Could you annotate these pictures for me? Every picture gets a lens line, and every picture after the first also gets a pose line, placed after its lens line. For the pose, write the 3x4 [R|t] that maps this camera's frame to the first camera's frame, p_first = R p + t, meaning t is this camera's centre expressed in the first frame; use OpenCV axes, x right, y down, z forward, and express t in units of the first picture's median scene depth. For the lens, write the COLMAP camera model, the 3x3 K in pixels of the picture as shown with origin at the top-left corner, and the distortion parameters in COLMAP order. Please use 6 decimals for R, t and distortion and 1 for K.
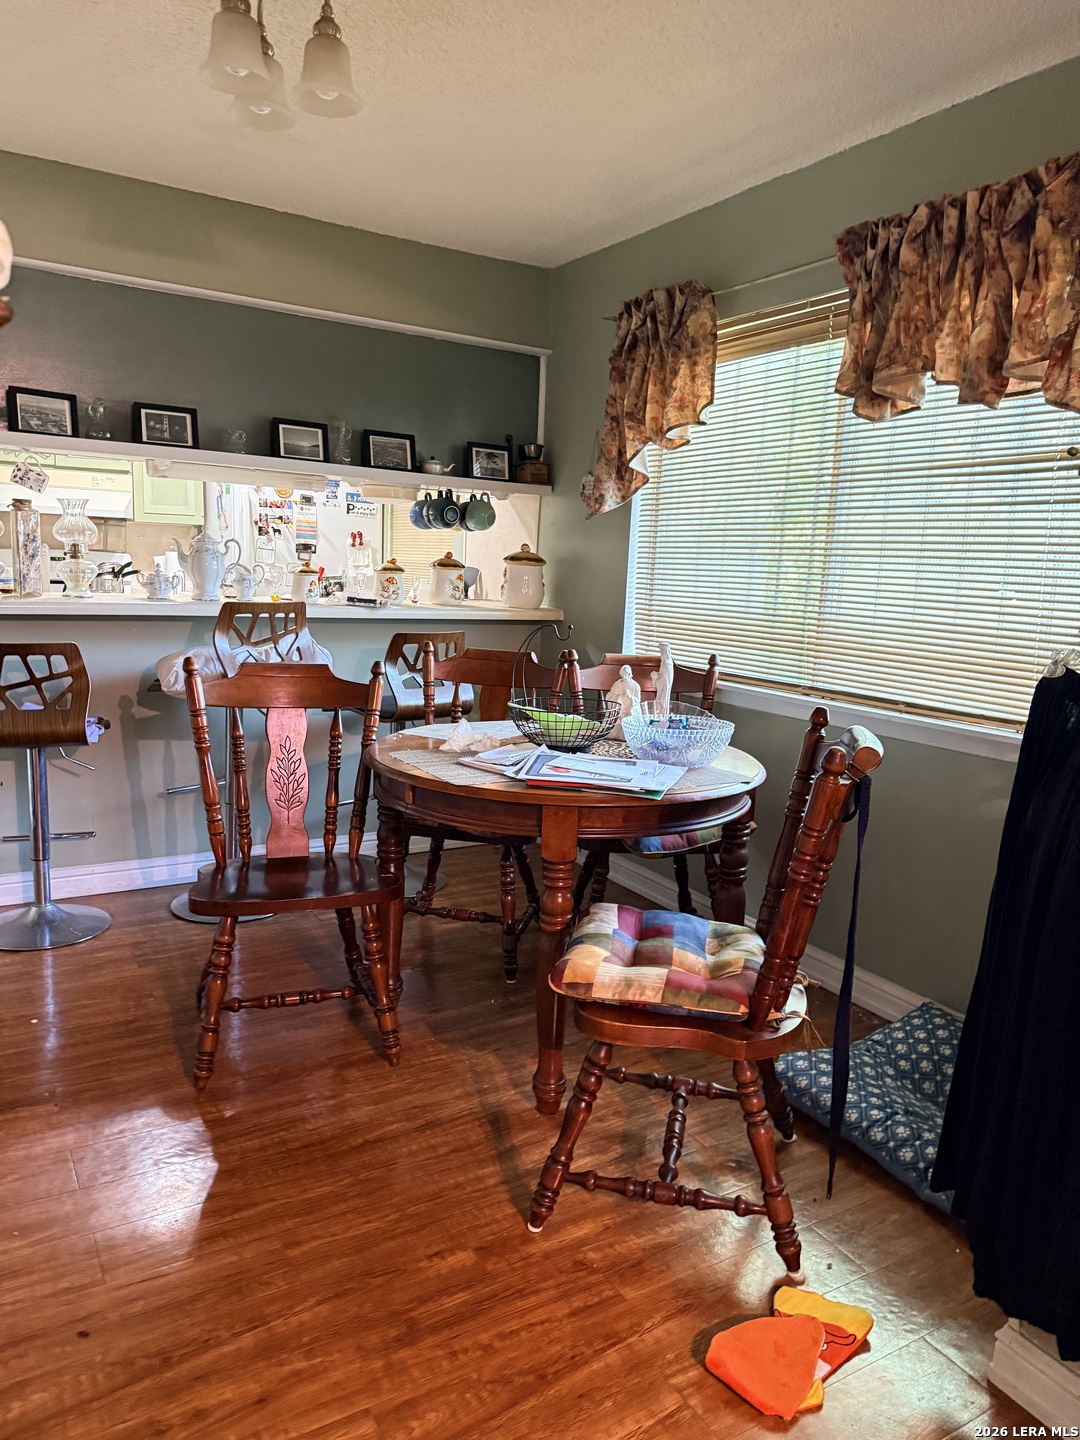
lens RADIAL K [[1019.1, 0, 565.3], [0, 1019.1, 716.7], [0, 0, 1]] dist [0.043815, -0.057761]
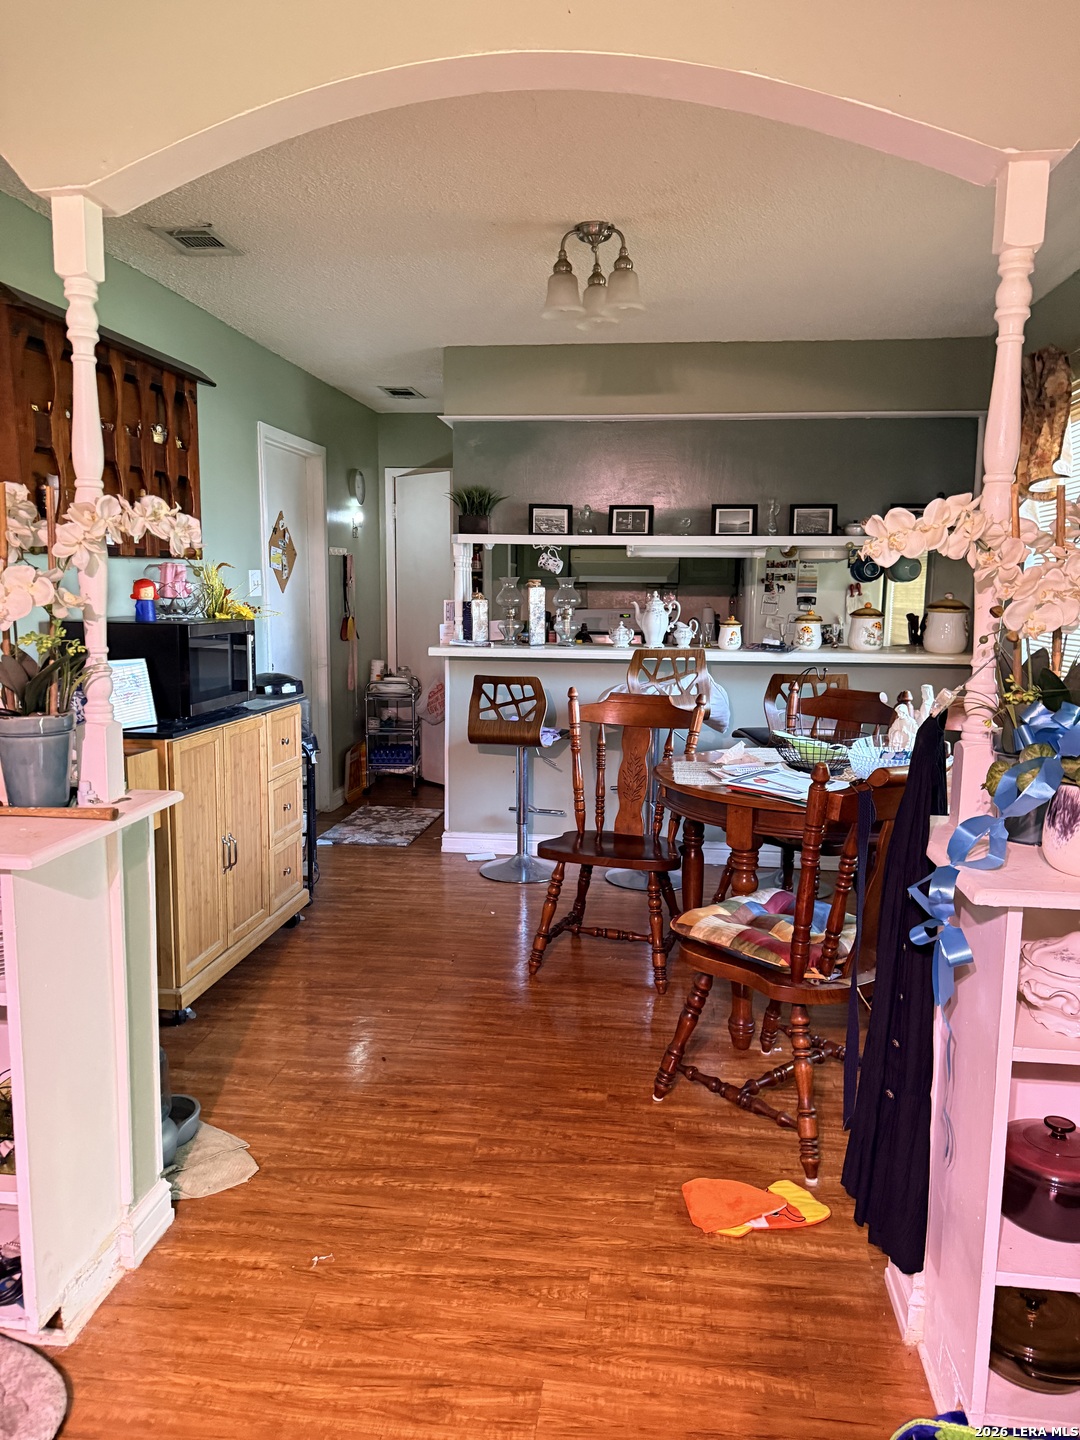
lens RADIAL K [[1010.0, 0, 540.0], [0, 1010.0, 720.0], [0, 0, 1]] dist [0.121022, -0.305763]
pose [[0.780176, 0.045301, -0.623917, 0.433839], [-0.069232, 0.997500, -0.014146, 0.010405], [0.621717, 0.054232, 0.781362, -0.132359]]
